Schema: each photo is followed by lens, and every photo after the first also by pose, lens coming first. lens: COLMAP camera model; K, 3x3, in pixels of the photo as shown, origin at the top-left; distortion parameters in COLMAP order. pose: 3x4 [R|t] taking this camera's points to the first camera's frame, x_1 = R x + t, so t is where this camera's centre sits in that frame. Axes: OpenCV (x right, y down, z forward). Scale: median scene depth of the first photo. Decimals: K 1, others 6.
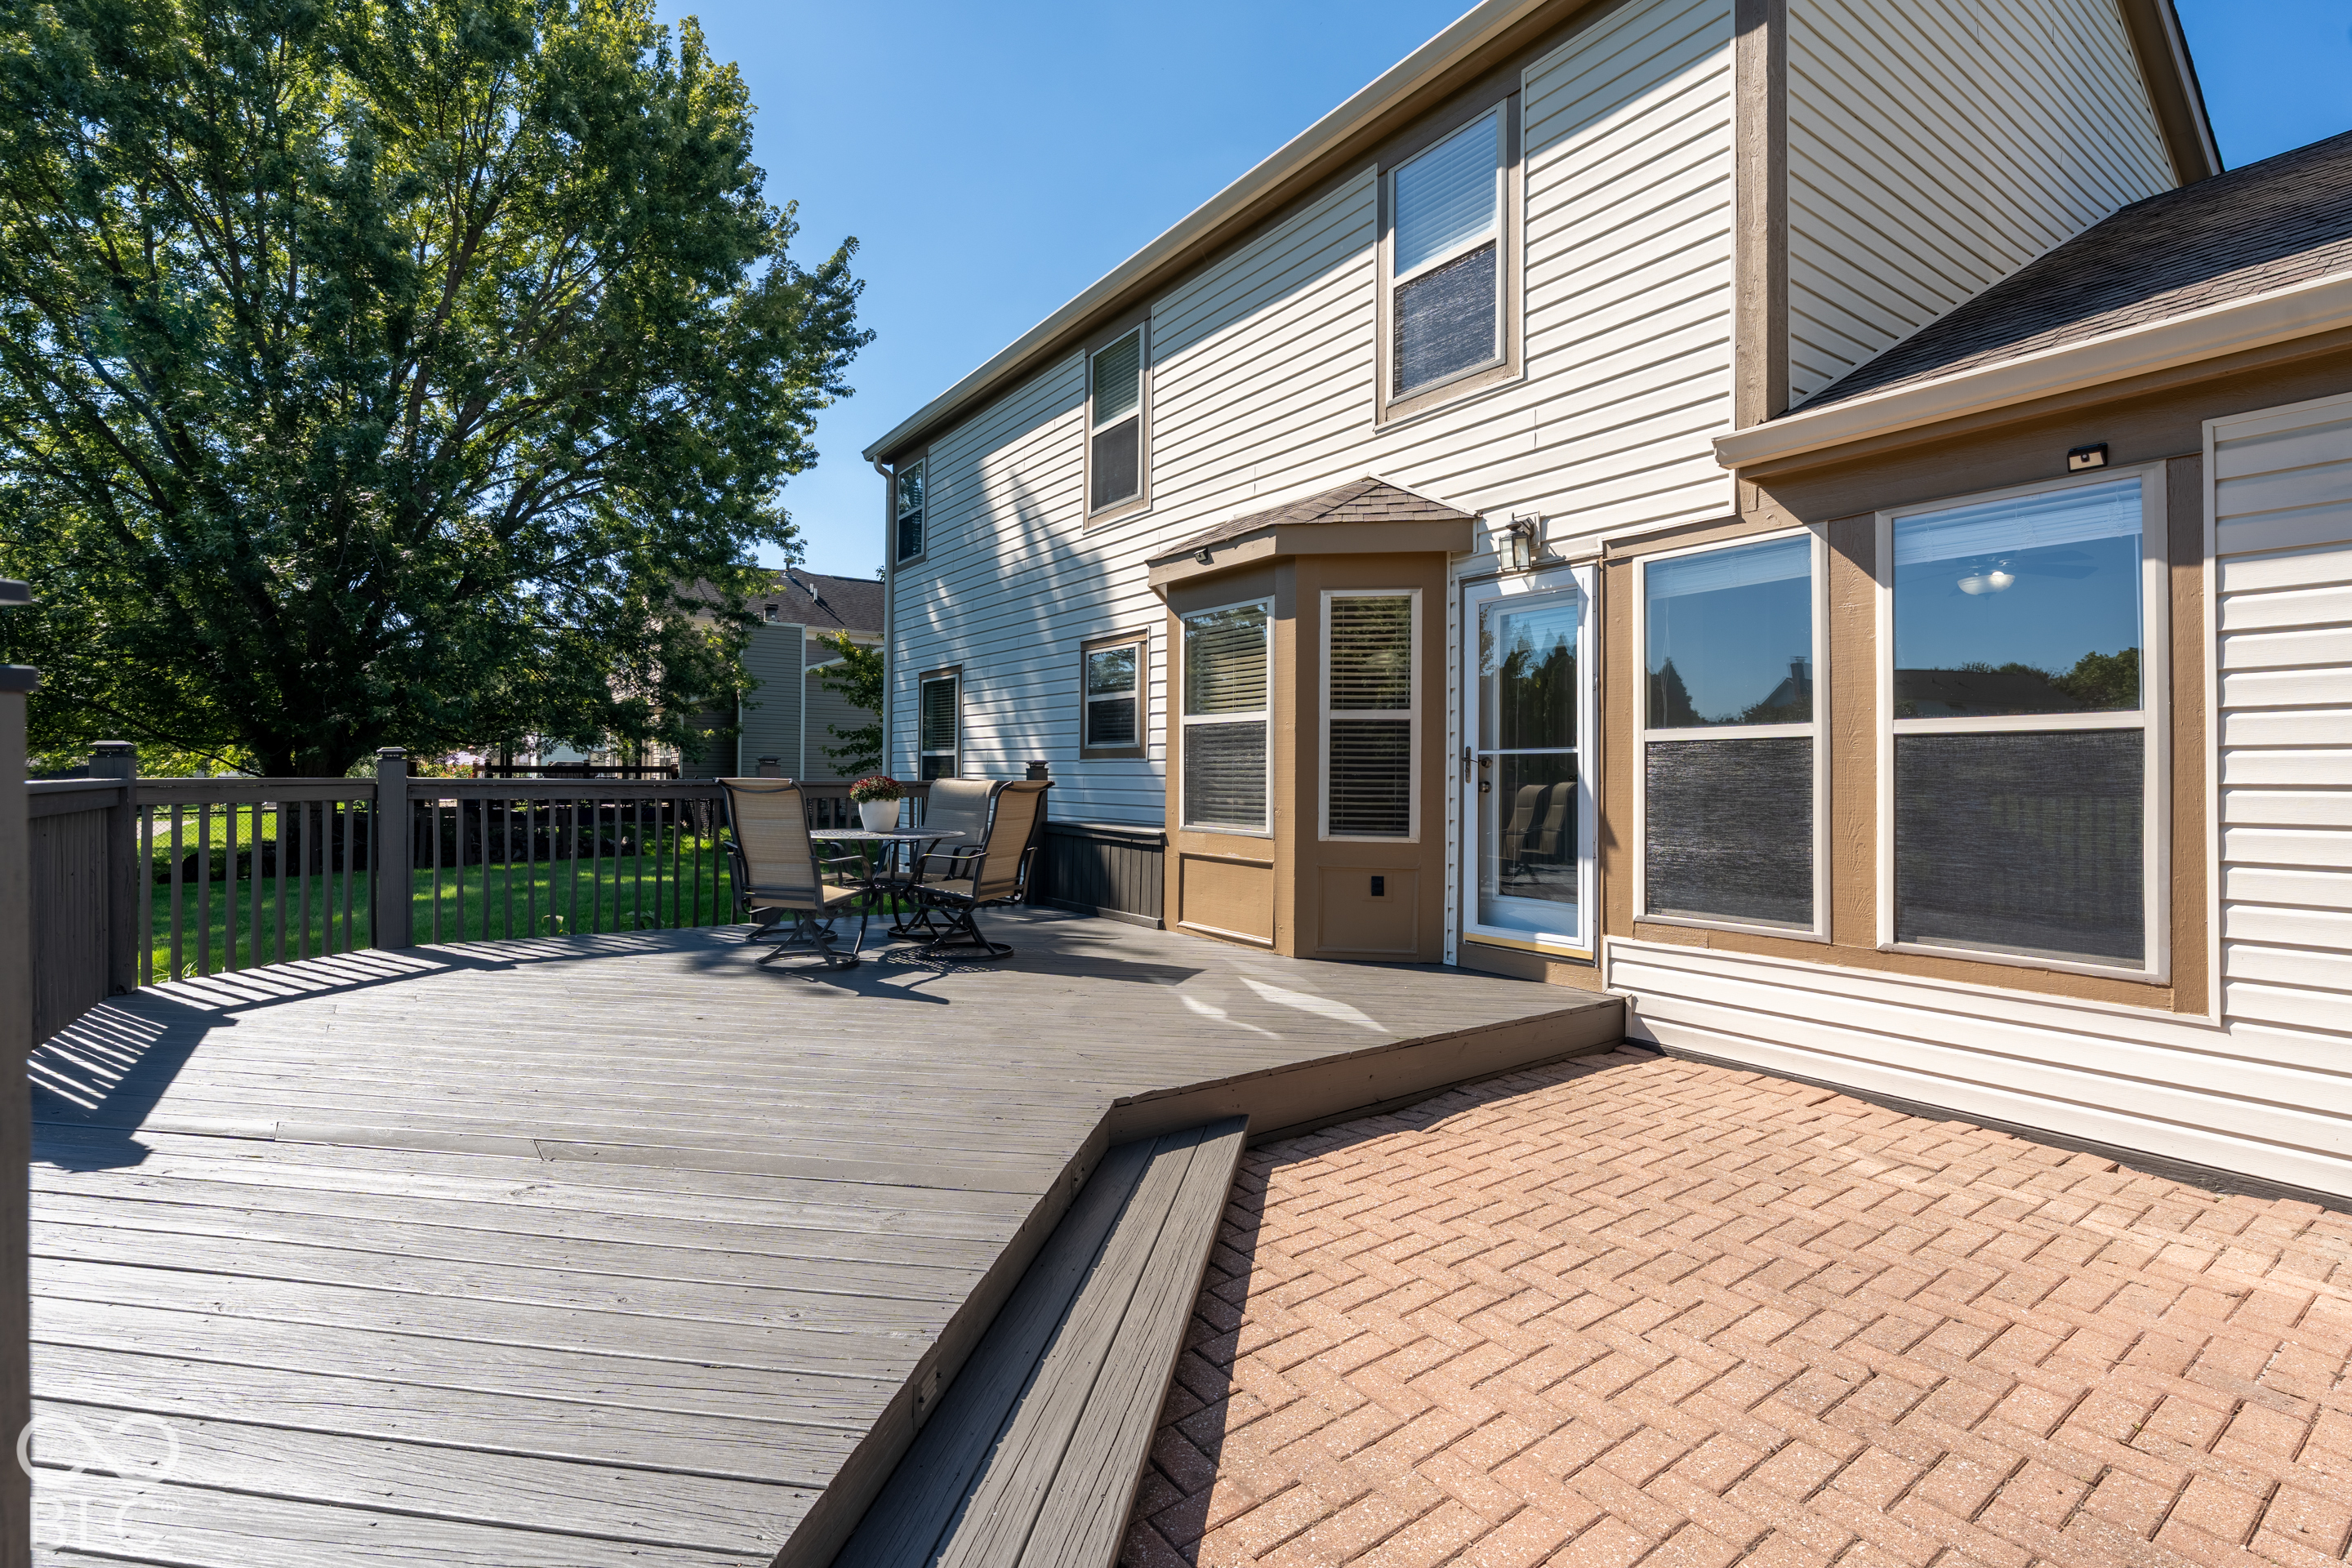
lens RADIAL K [[1057.8, 0, 1181.8], [0, 1057.8, 758.5], [0, 0, 1]] dist [-0.001214, -0.000111]
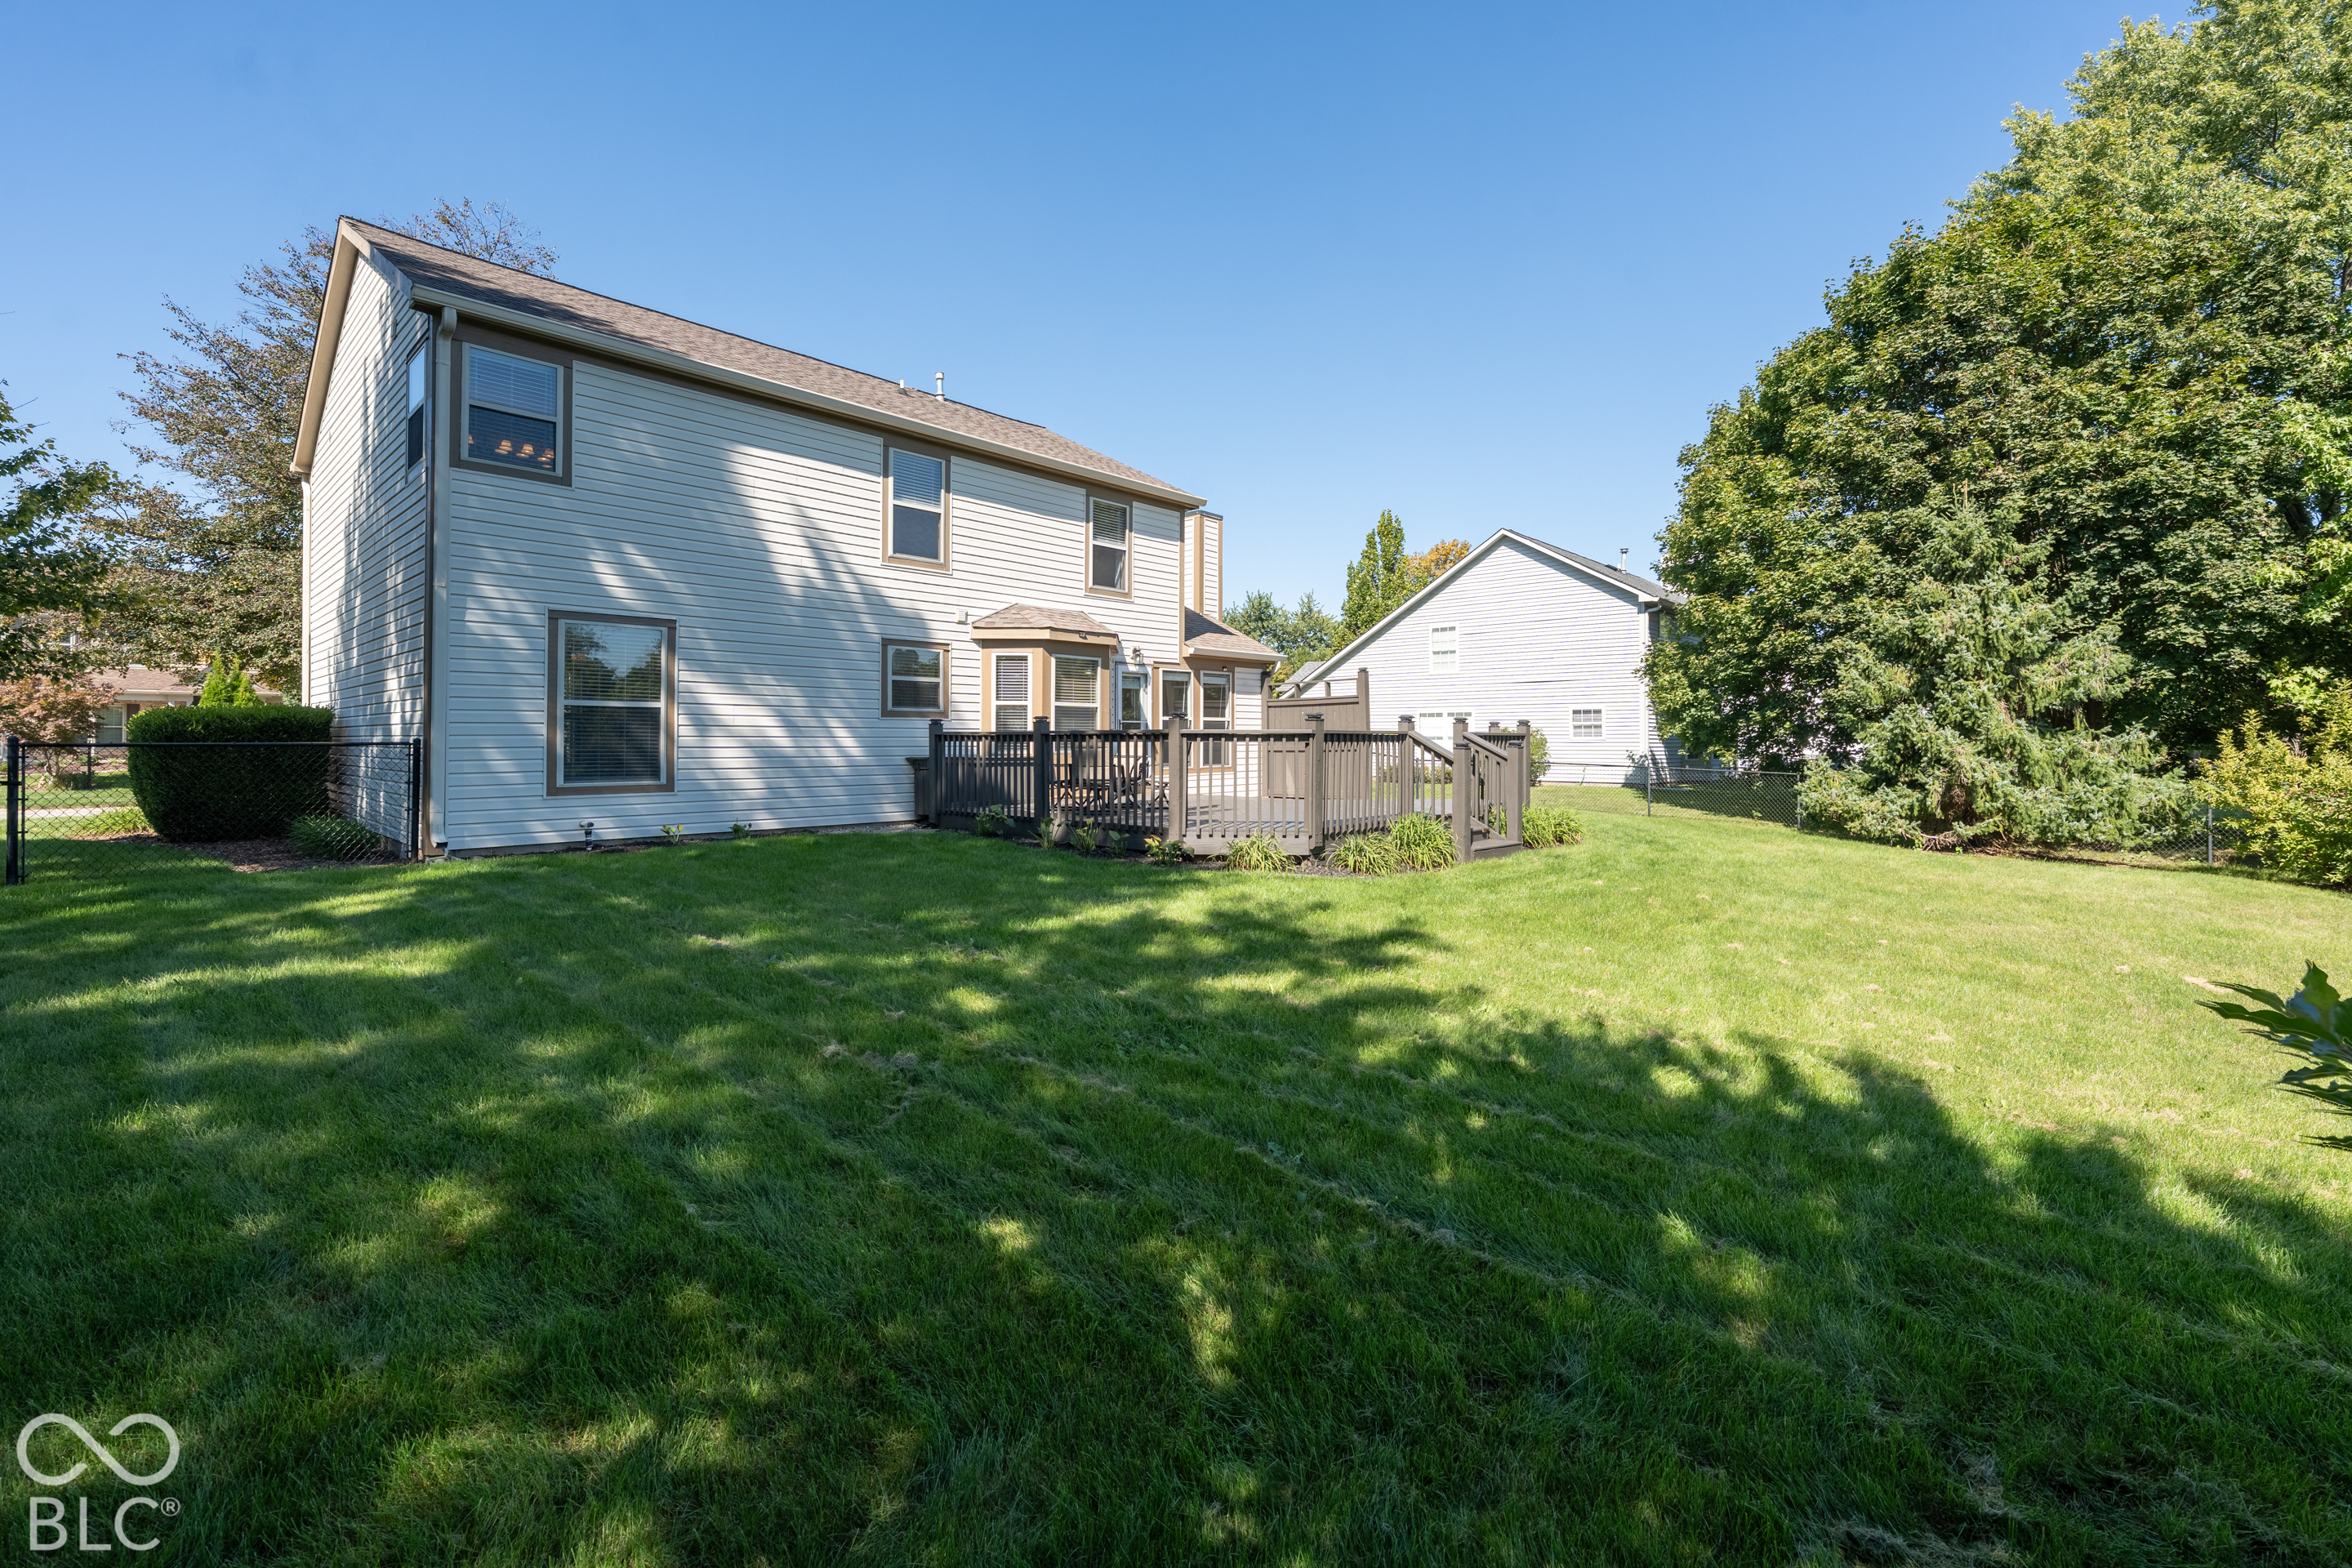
lens RADIAL K [[989.5, 0, 1177.2], [0, 989.5, 738.7], [0, 0, 1]] dist [-0.001055, -0.000268]
pose [[-0.201758, -0.012927, 0.979350, -2.413136], [-0.023267, 0.999694, 0.008402, 0.015069], [-0.979159, -0.021091, -0.201997, 1.370780]]
